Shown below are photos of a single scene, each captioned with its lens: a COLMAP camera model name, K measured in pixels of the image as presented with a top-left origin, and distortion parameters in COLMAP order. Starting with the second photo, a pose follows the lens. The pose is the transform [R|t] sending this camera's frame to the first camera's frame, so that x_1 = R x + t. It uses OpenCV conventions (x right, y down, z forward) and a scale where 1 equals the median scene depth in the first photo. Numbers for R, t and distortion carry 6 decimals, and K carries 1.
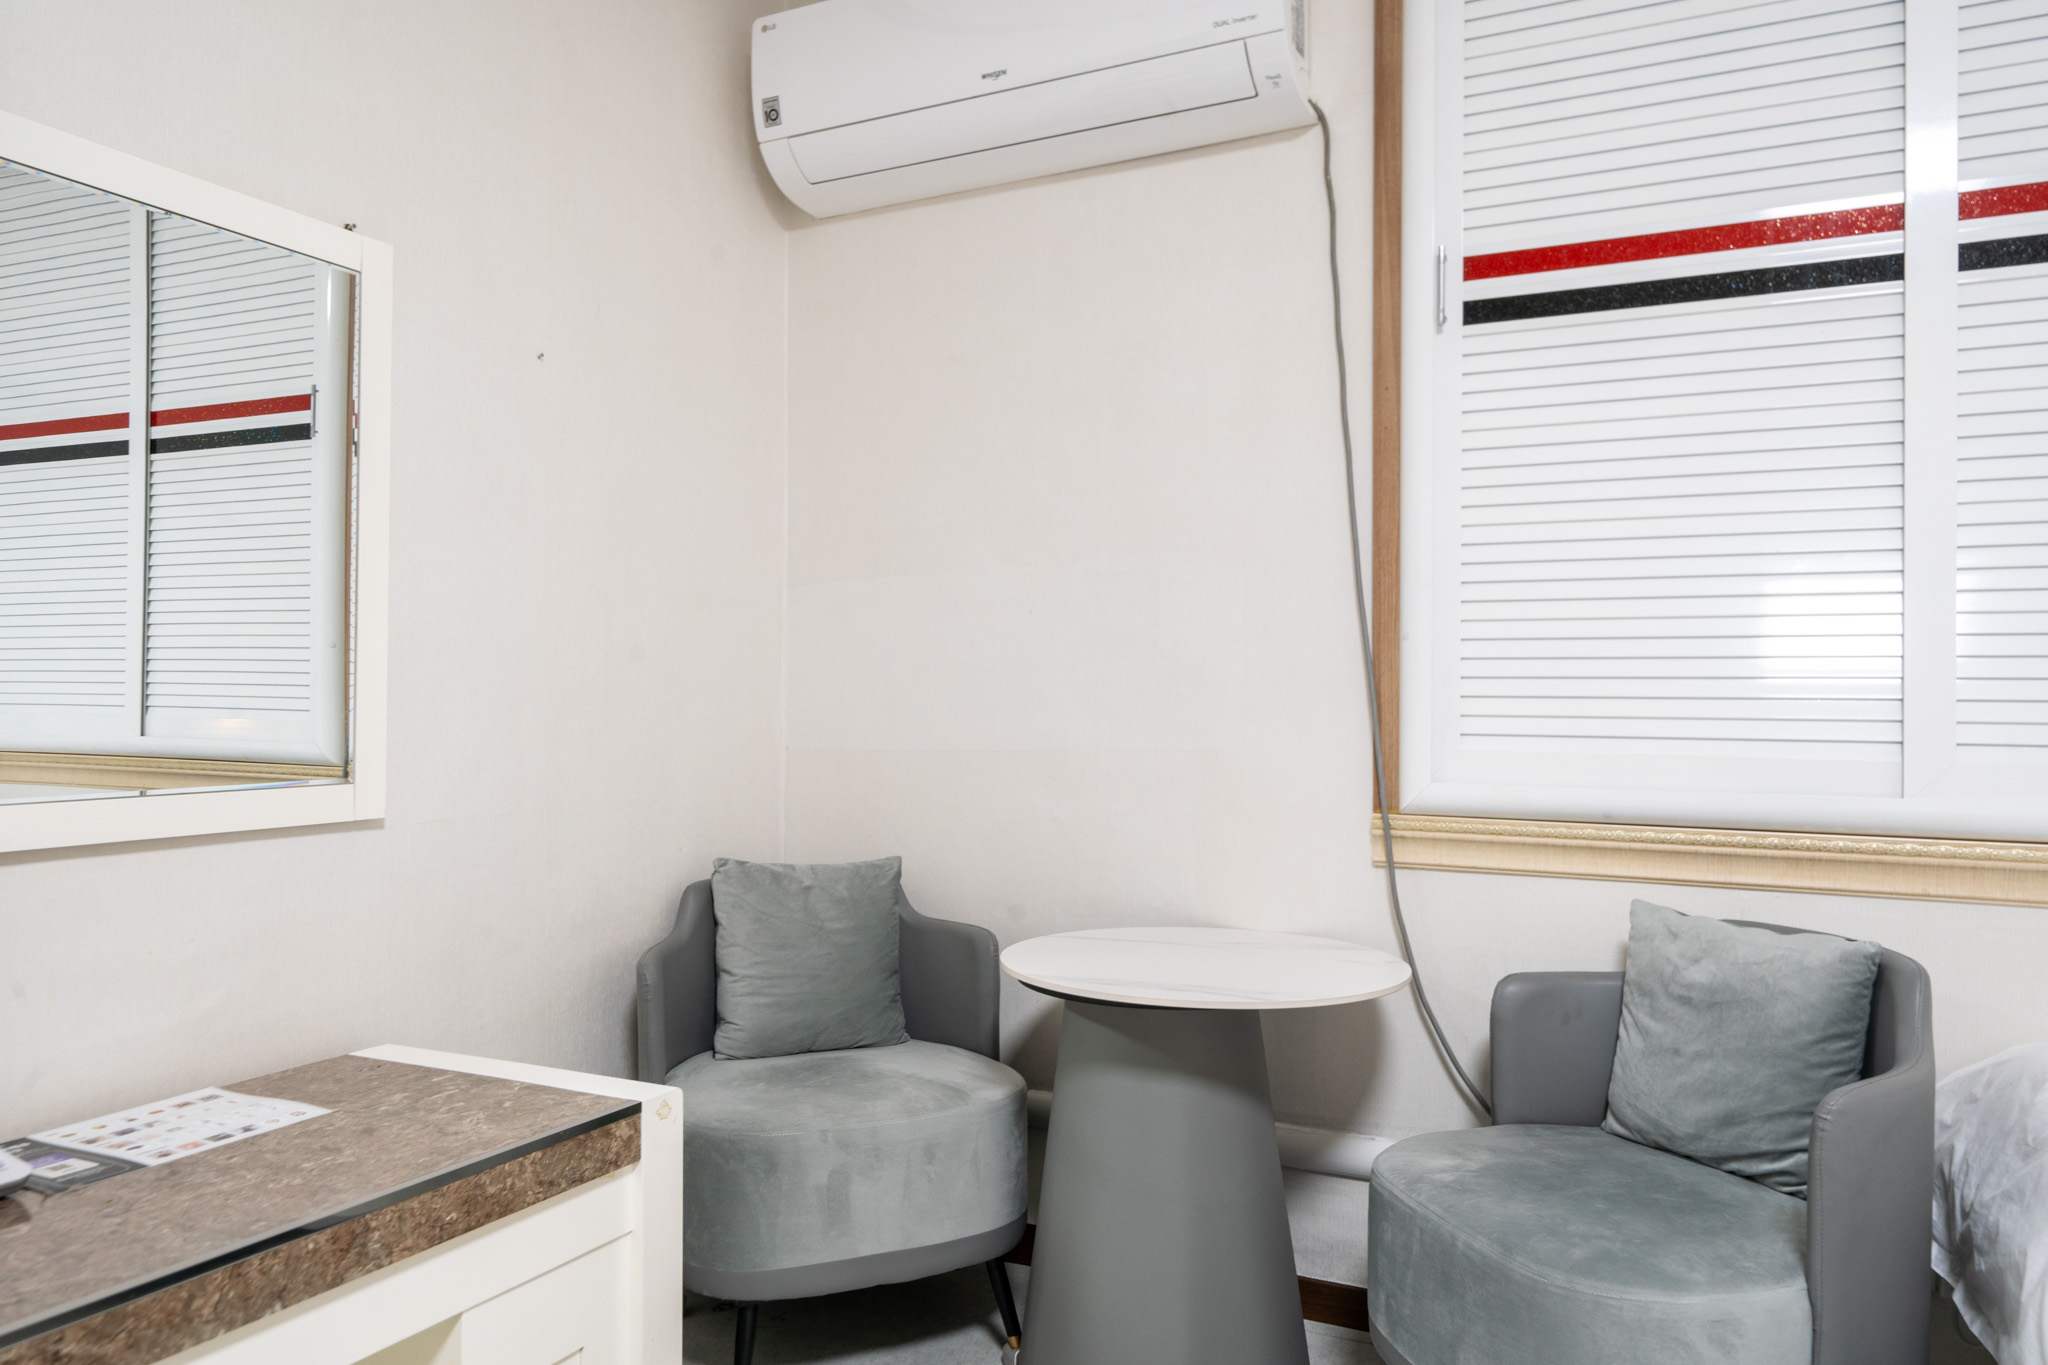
lens RADIAL K [[1415.4, 0, 1021.0], [0, 1415.4, 671.7], [0, 0, 1]] dist [0.003073, 0.001518]
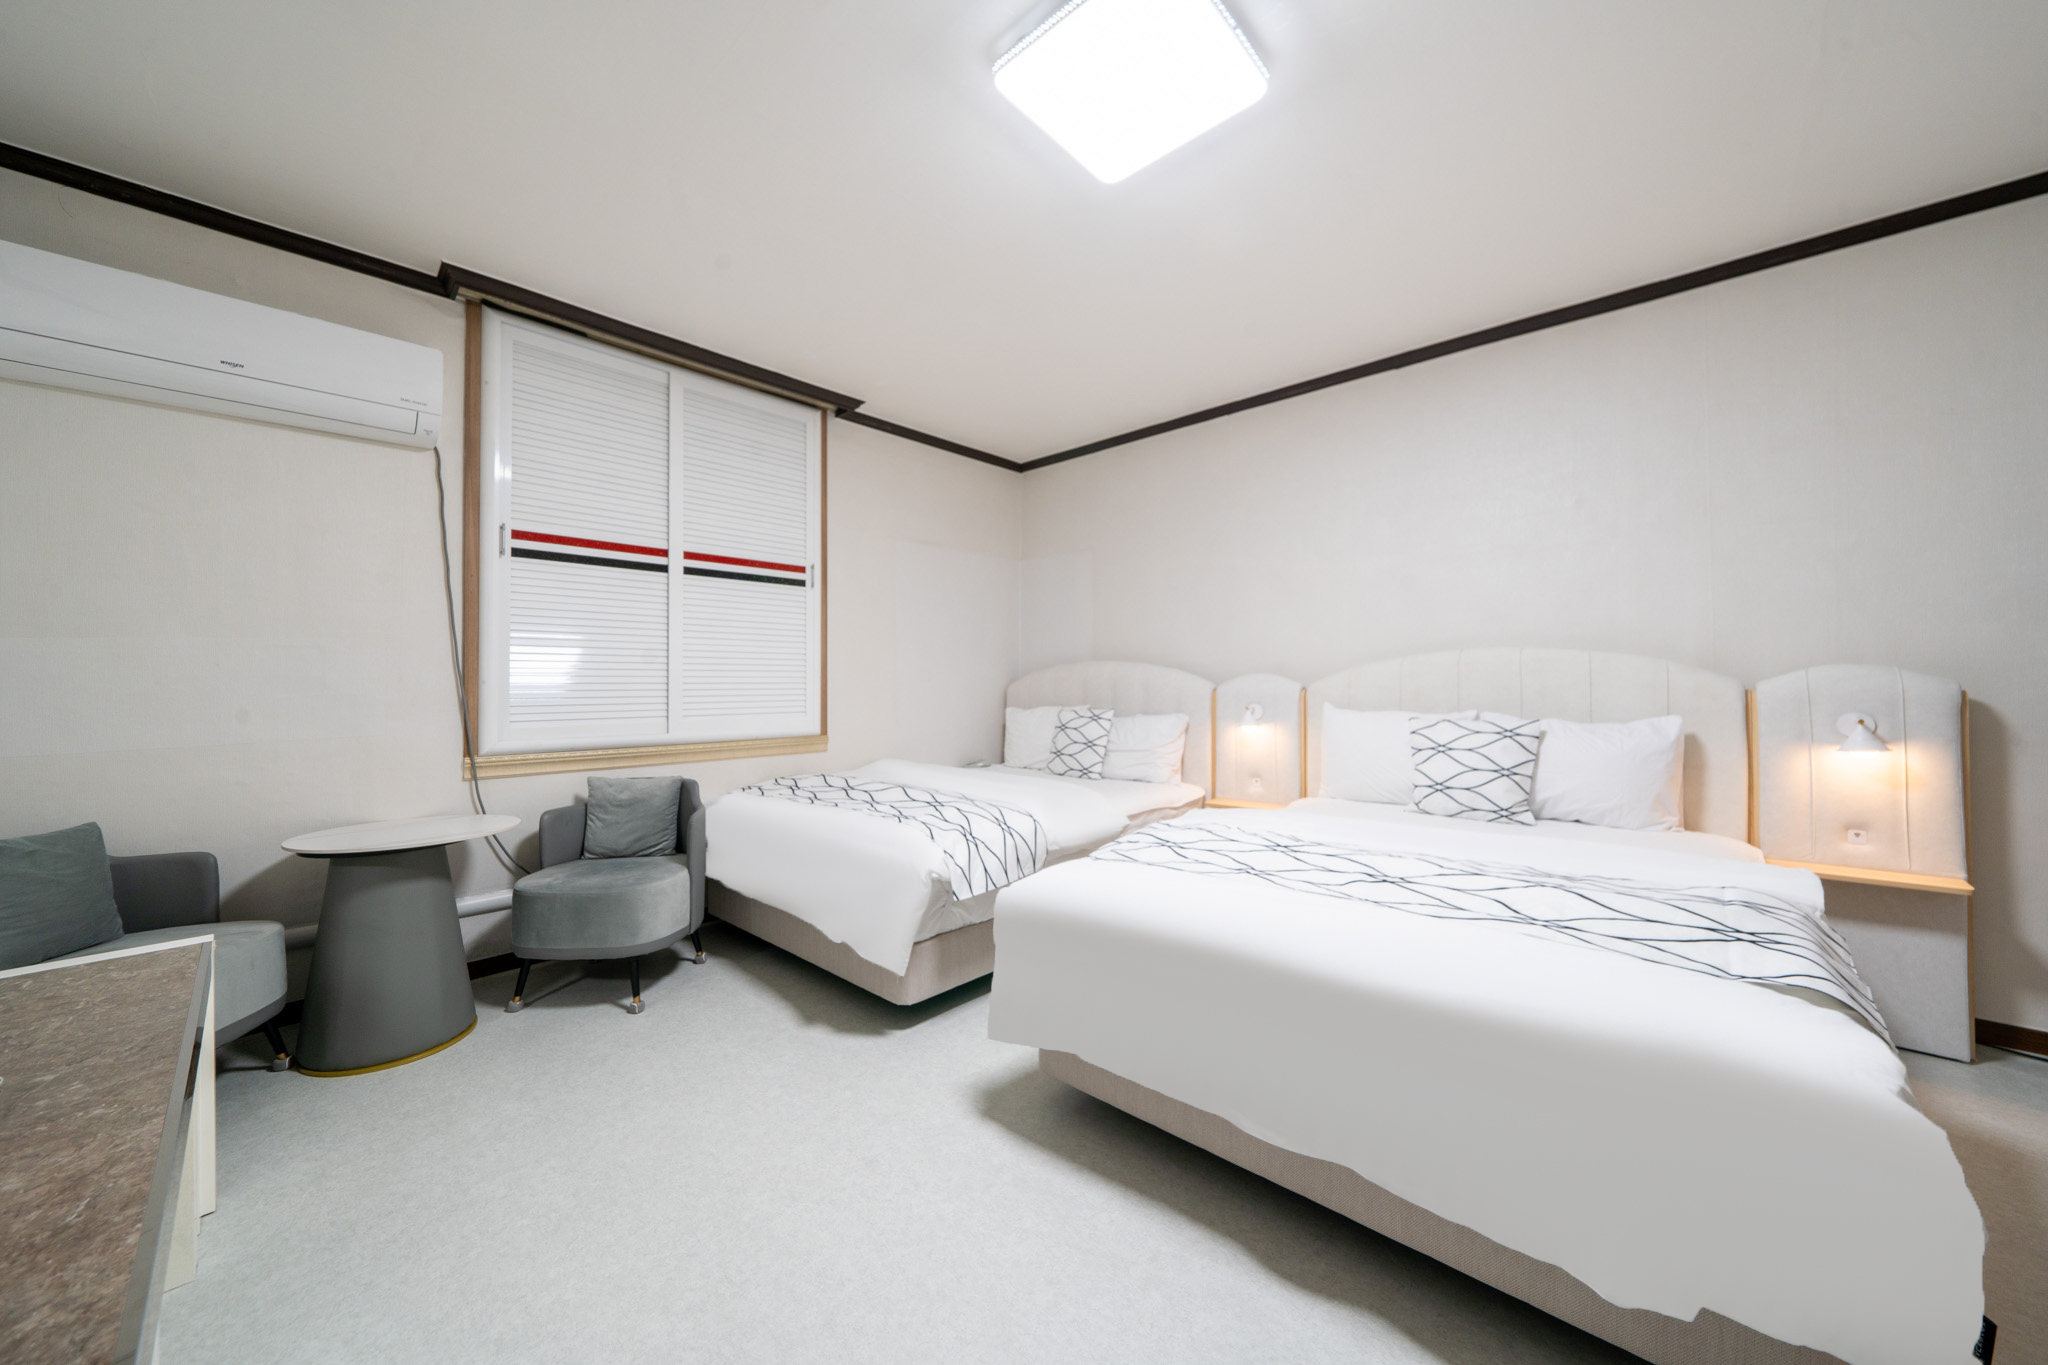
lens RADIAL K [[722.4, 0, 1024.0], [0, 722.4, 682.5], [0, 0, 1]] dist [-0.000026, 0.000037]
pose [[0.290168, -0.005780, 0.956958, -0.694491], [-0.006410, 0.999948, 0.007984, -0.043991], [-0.956954, -0.008451, 0.290116, -0.247155]]
